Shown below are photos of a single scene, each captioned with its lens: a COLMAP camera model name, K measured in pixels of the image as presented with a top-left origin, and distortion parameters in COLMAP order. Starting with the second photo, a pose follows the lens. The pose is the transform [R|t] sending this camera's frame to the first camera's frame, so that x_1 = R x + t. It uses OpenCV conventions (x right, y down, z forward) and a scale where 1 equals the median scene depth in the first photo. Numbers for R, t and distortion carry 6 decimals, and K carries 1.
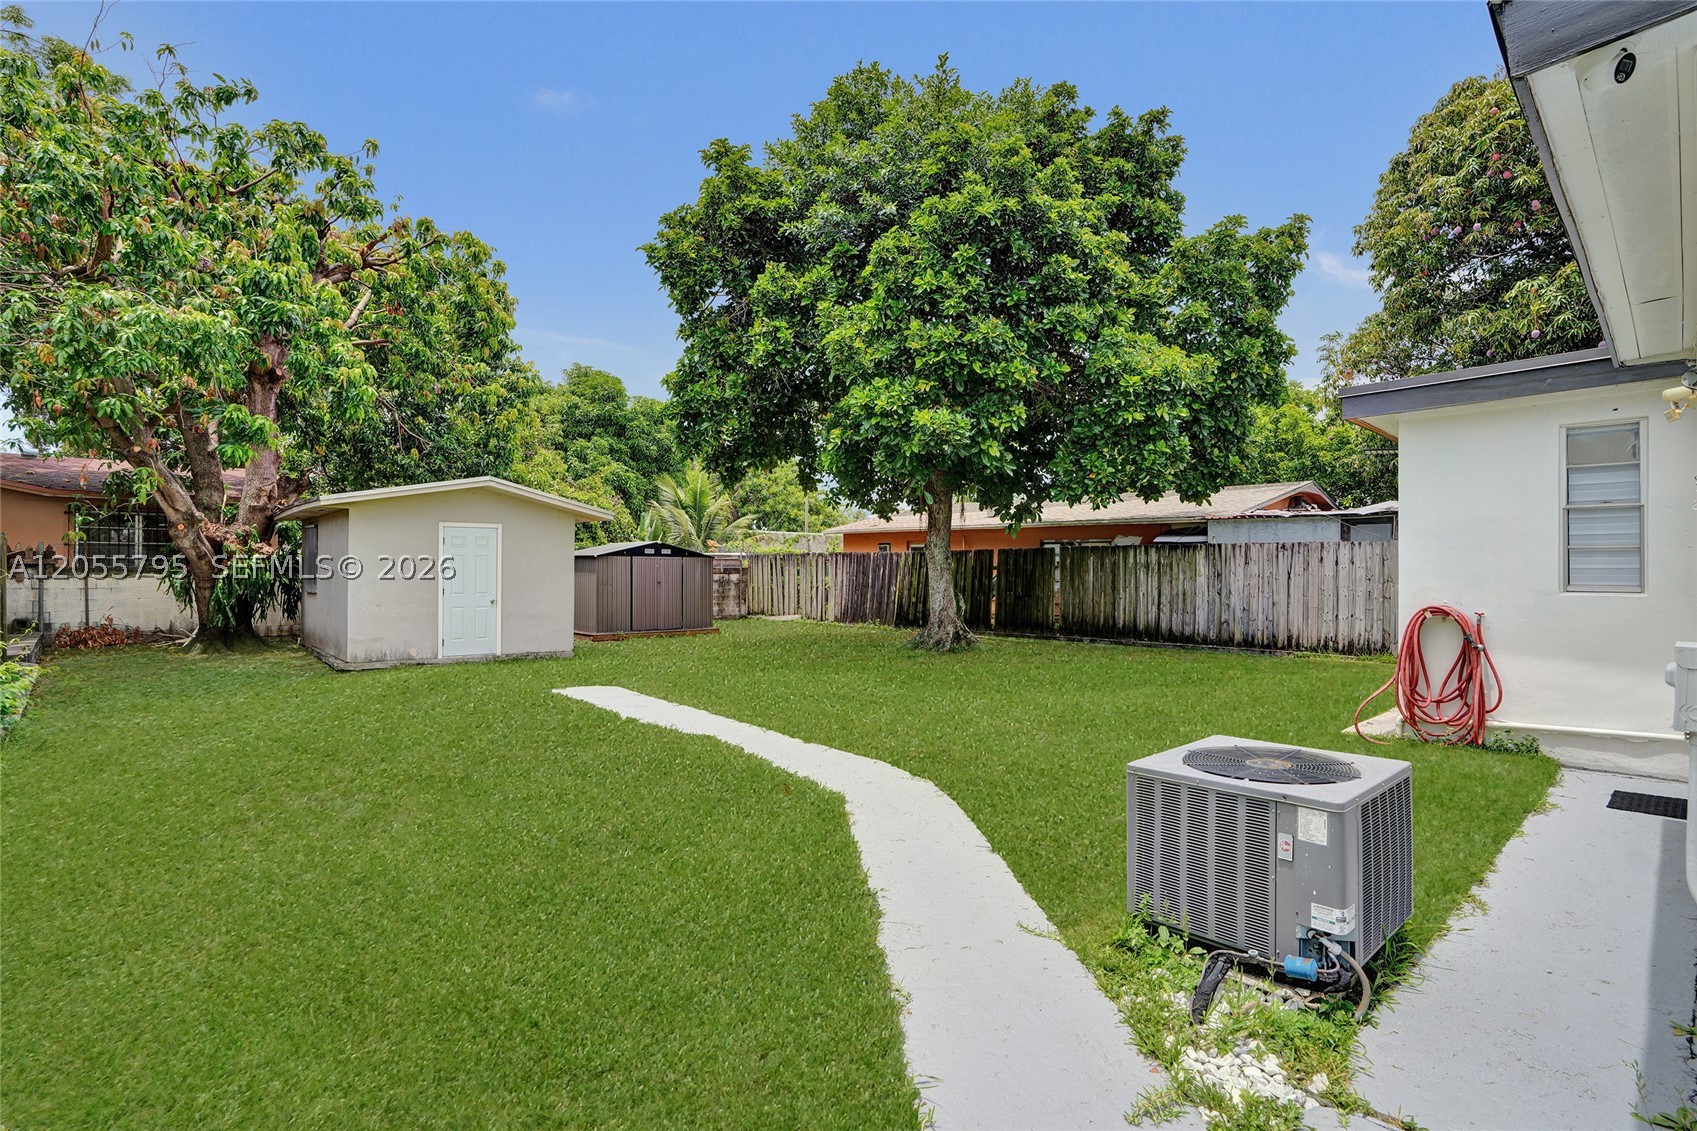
lens RADIAL K [[807.4, 0, 851.3], [0, 807.4, 565.5], [0, 0, 1]] dist [-0.021248, 0.001123]
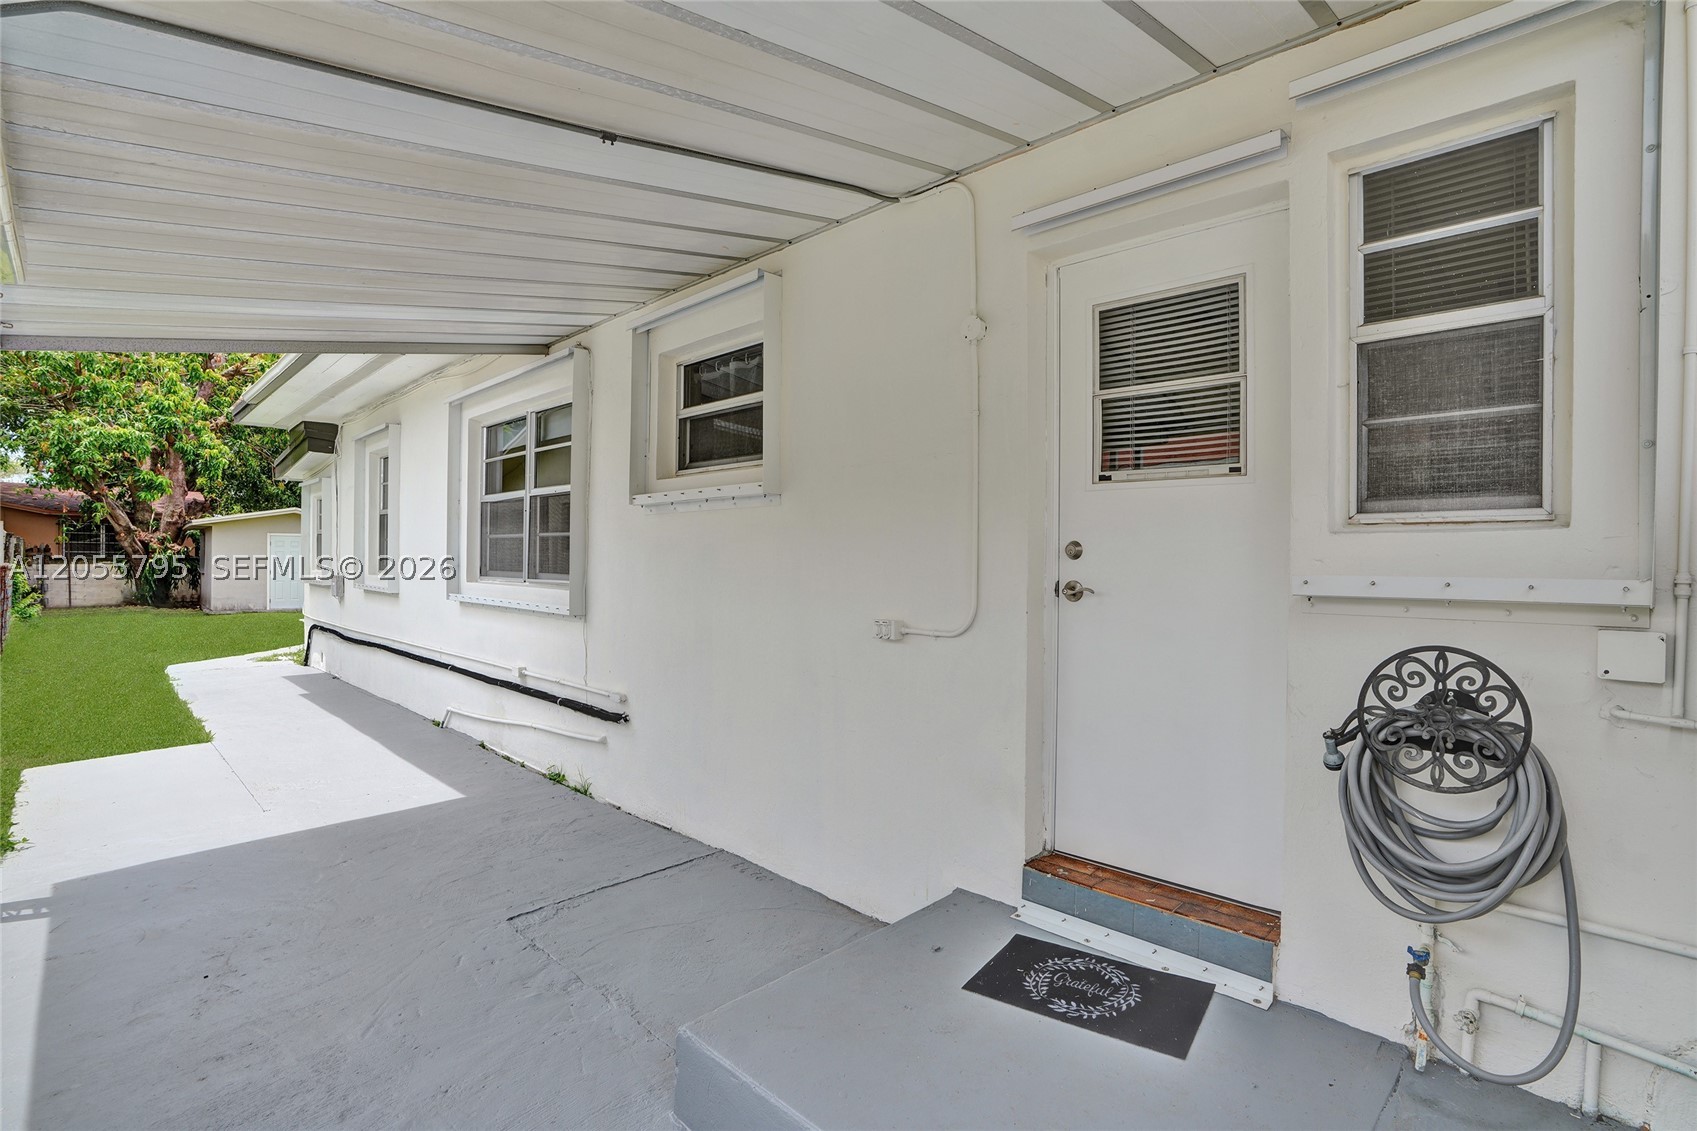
lens RADIAL K [[807.4, 0, 846.4], [0, 807.4, 566.0], [0, 0, 1]] dist [-0.021248, 0.001123]
pose [[0.999965, 0.008278, -0.000973, 0.746089], [-0.008271, 0.999942, 0.006931, -0.005276], [0.001030, -0.006922, 0.999976, -0.737860]]
